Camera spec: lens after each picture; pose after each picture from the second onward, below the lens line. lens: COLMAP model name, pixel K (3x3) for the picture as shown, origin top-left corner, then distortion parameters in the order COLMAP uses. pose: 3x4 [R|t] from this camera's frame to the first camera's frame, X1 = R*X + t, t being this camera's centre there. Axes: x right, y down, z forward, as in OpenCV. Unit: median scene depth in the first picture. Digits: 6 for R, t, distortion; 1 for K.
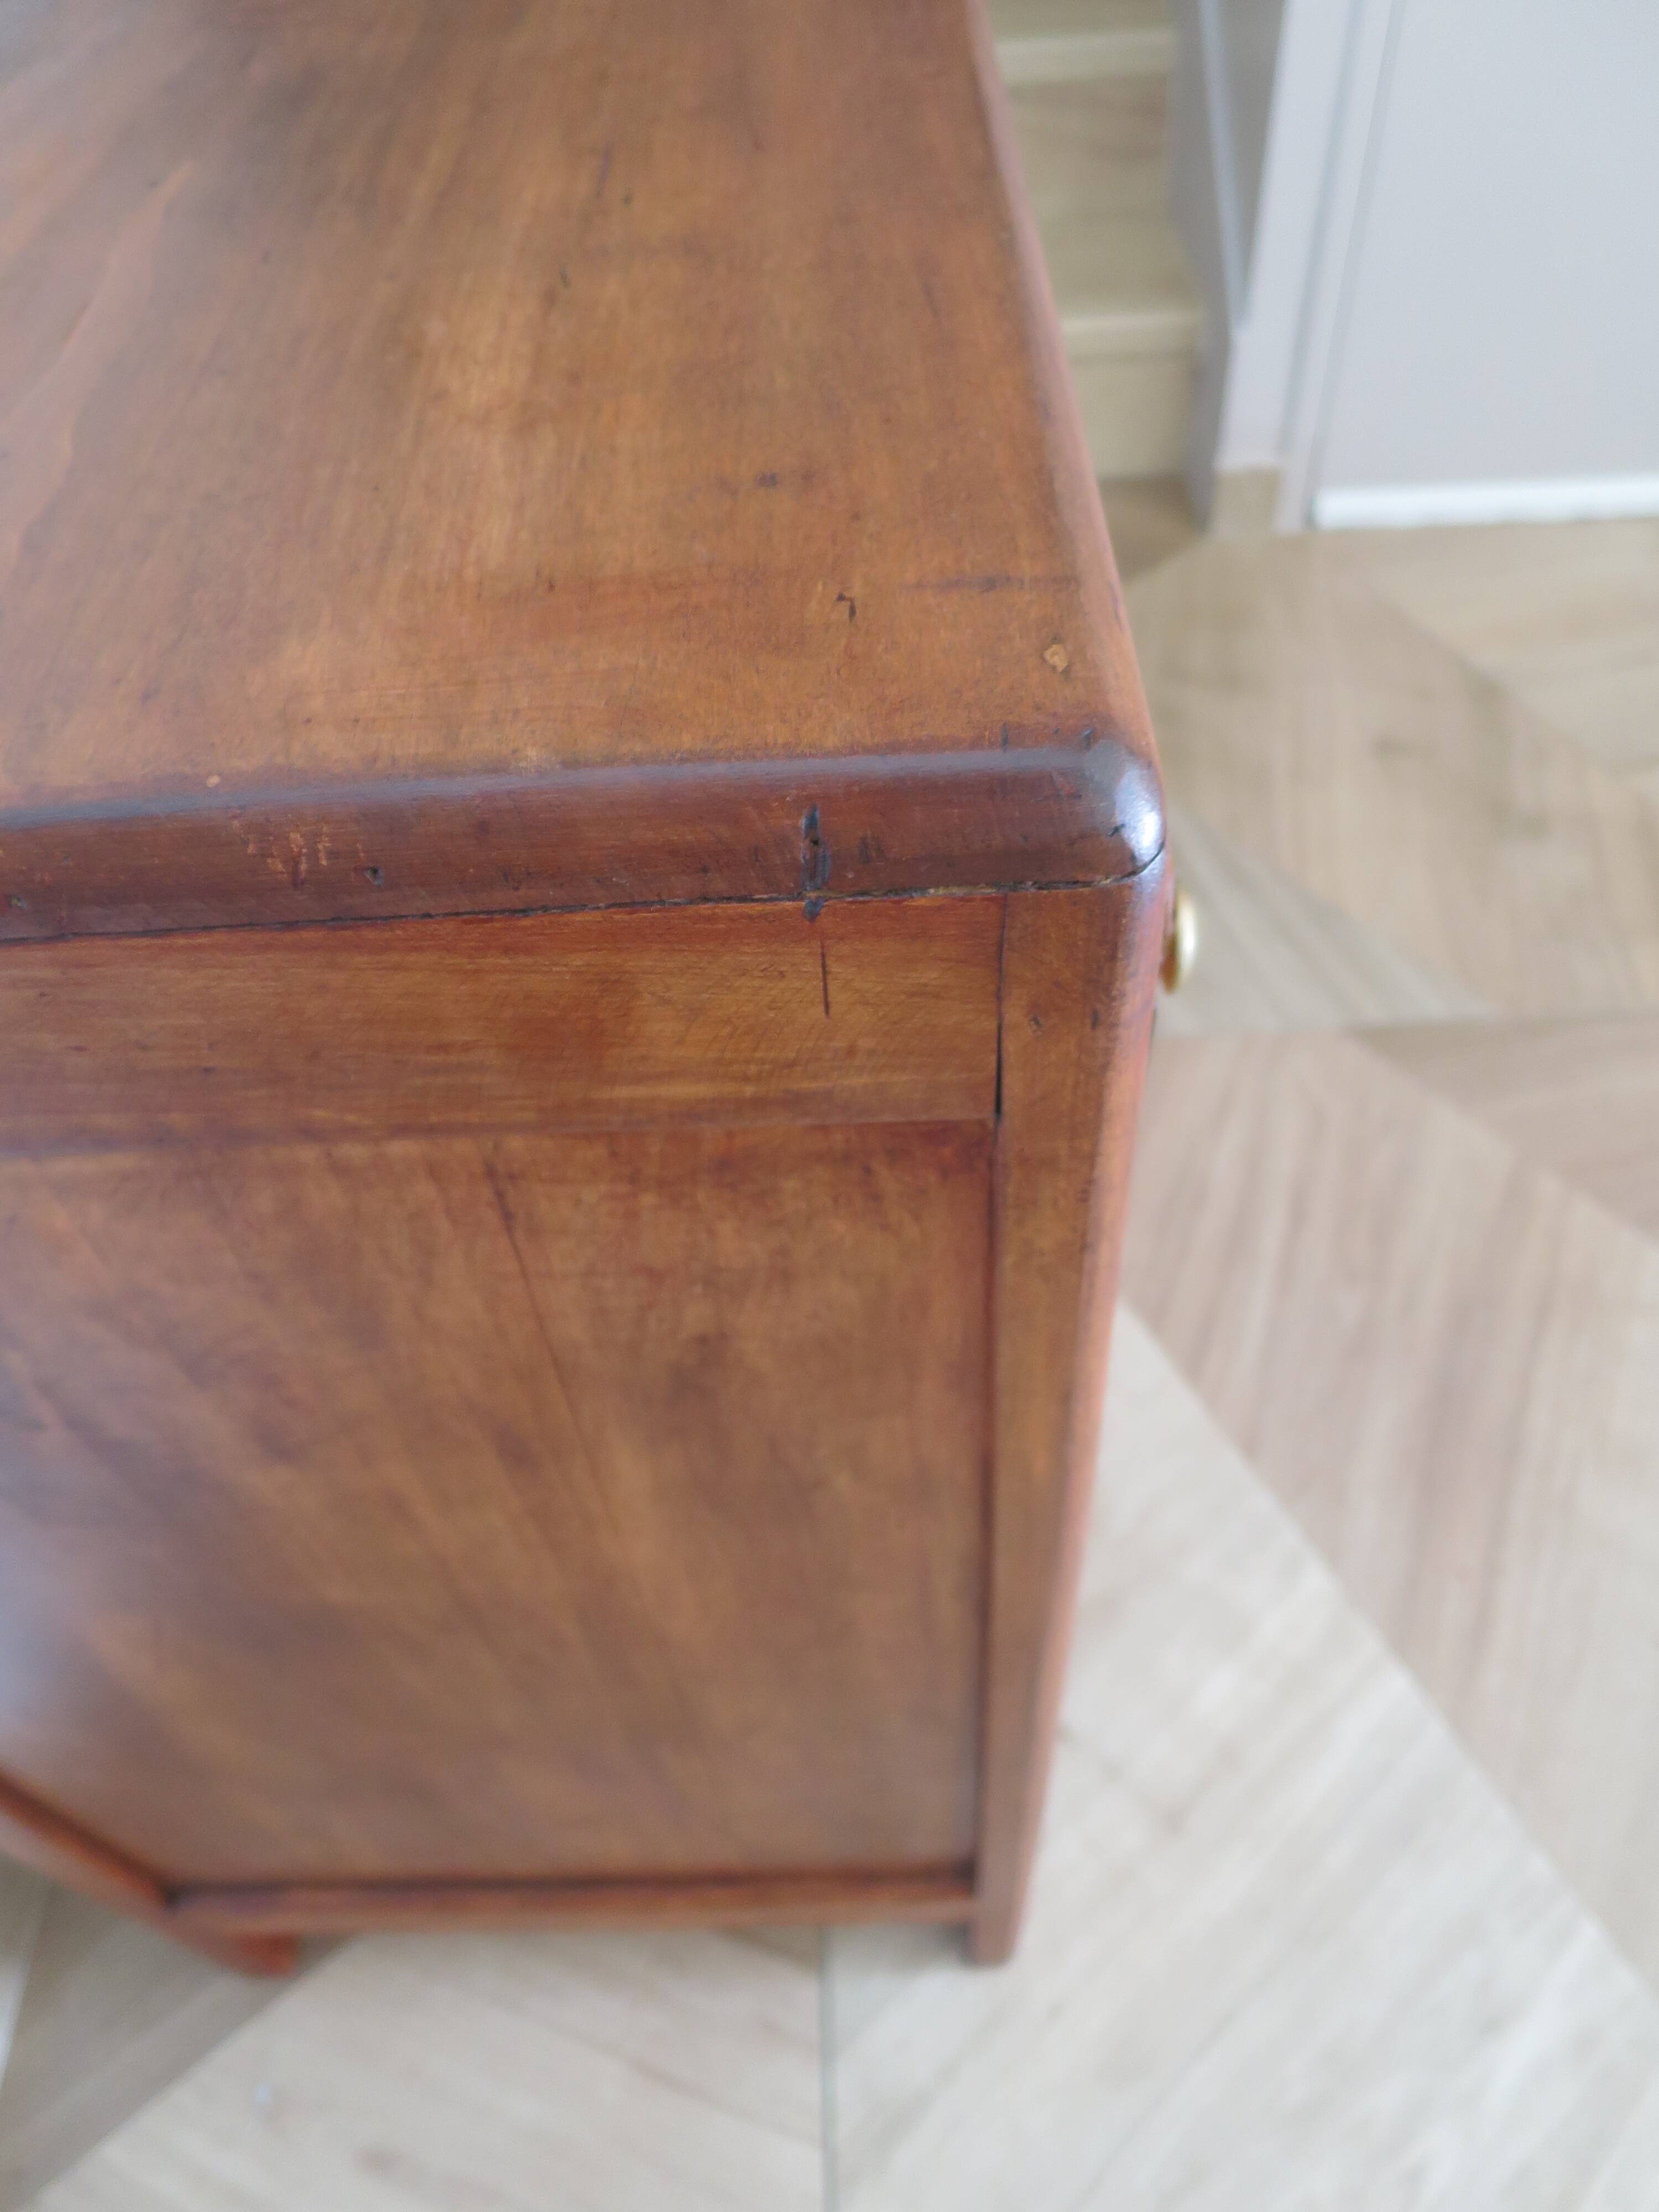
lens RADIAL K [[1596.4, 0, 834.9], [0, 1596.4, 1107.9], [0, 0, 1]] dist [-0.046859, 0.012297]
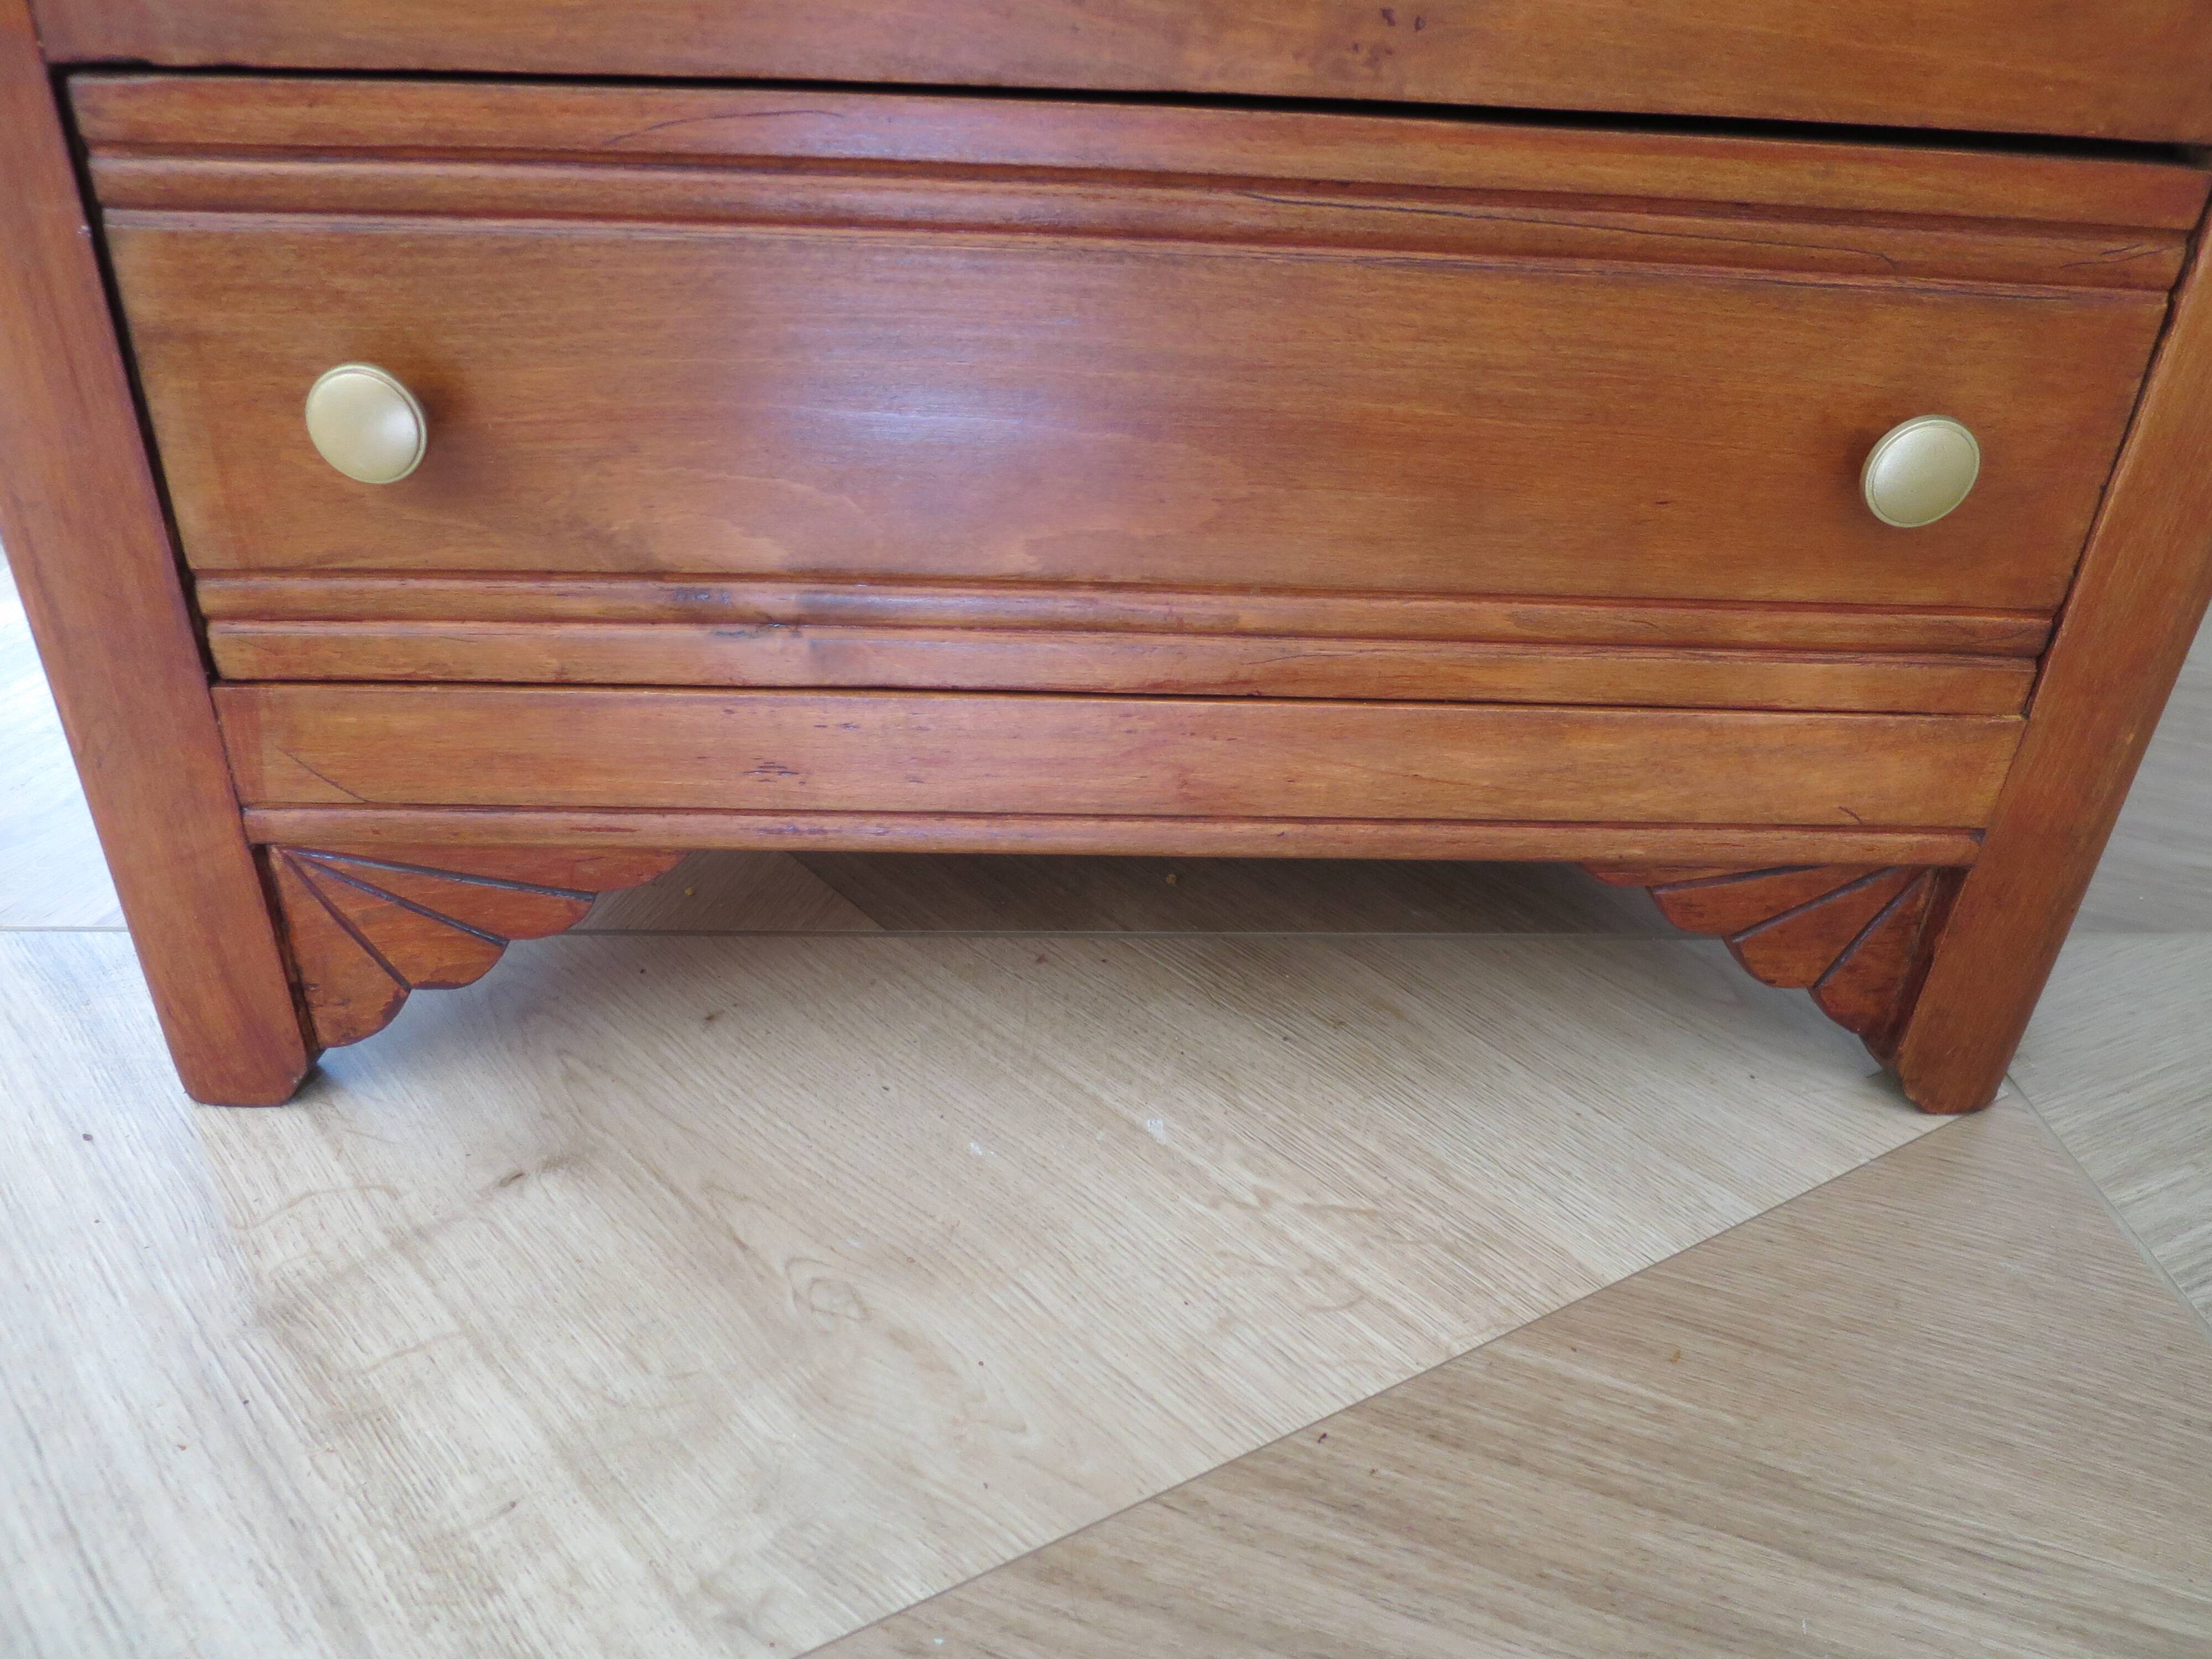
lens RADIAL K [[1596.4, 0, 1101.9], [0, 1596.4, 833.0], [0, 0, 1]] dist [-0.046859, 0.012297]
pose [[0.014969, 0.566857, -0.823680, 1.384694], [-0.801137, 0.499712, 0.329343, -0.038528], [0.598293, 0.654951, 0.461611, 2.042914]]
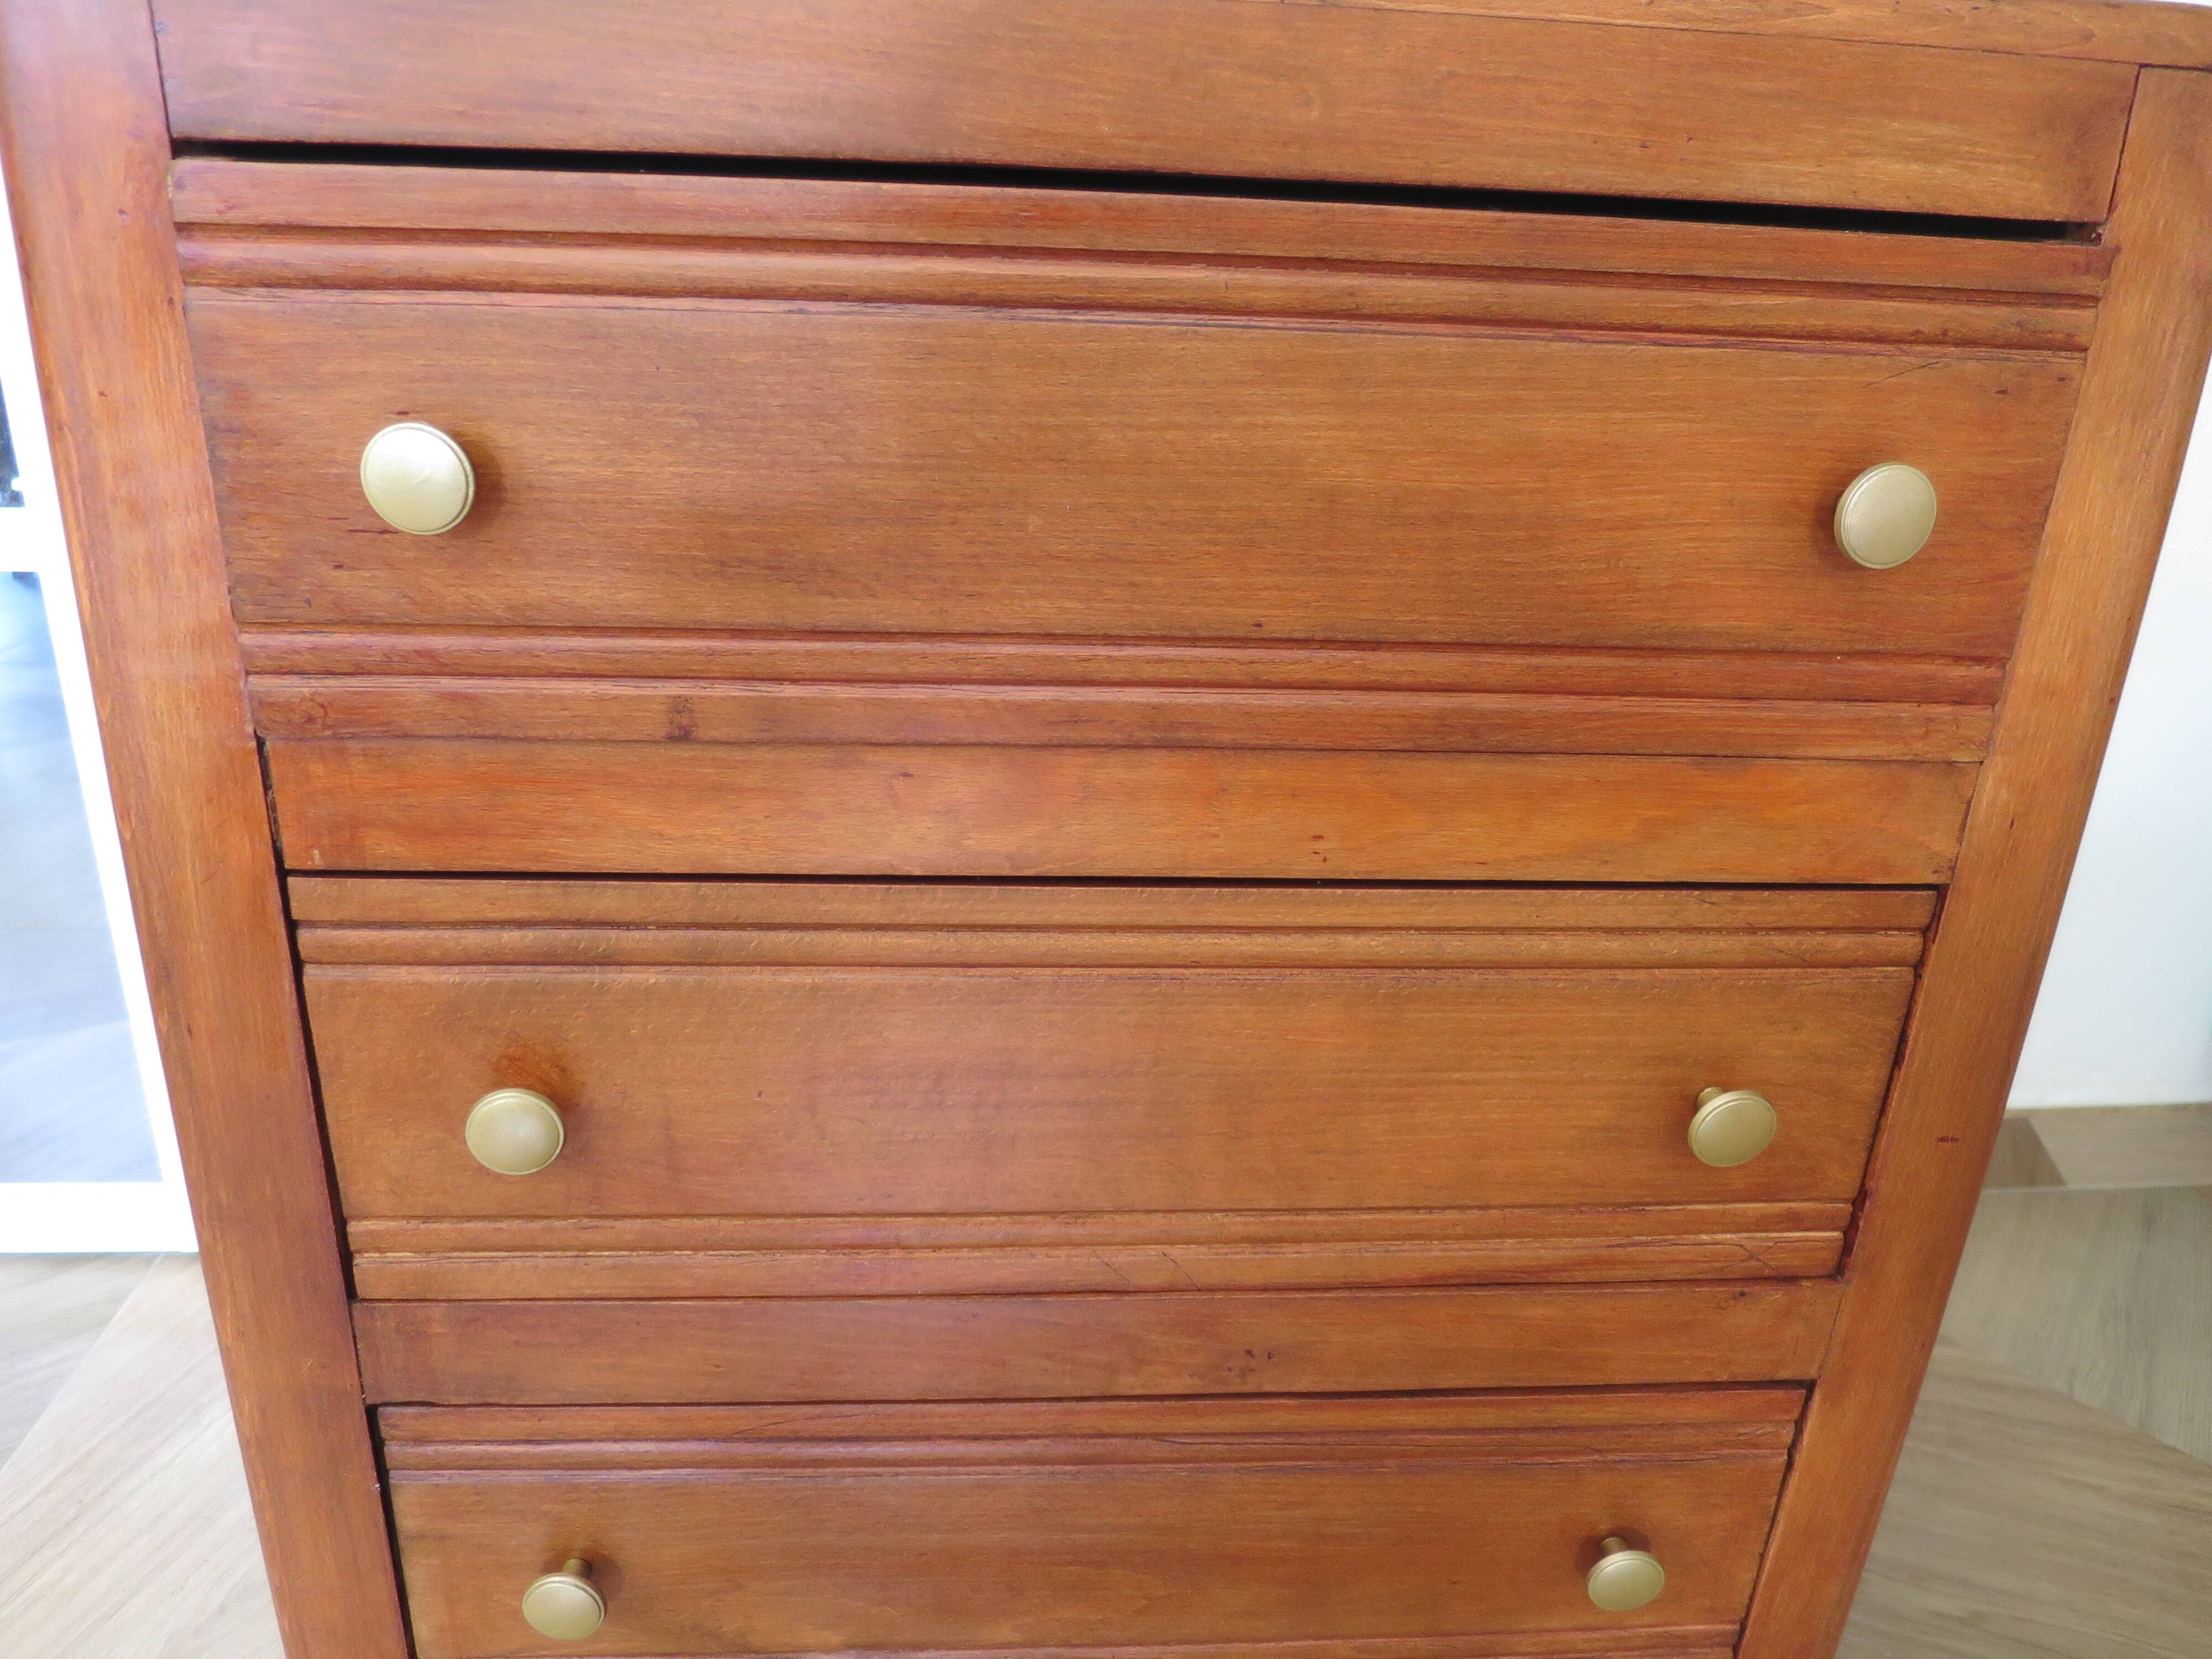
lens RADIAL K [[1596.4, 0, 1101.9], [0, 1596.4, 833.0], [0, 0, 1]] dist [-0.046859, 0.012297]
pose [[0.048497, 0.426363, -0.903251, 1.450288], [-0.803381, 0.553983, 0.218362, -0.651008], [0.593488, 0.715065, 0.369398, 1.206495]]
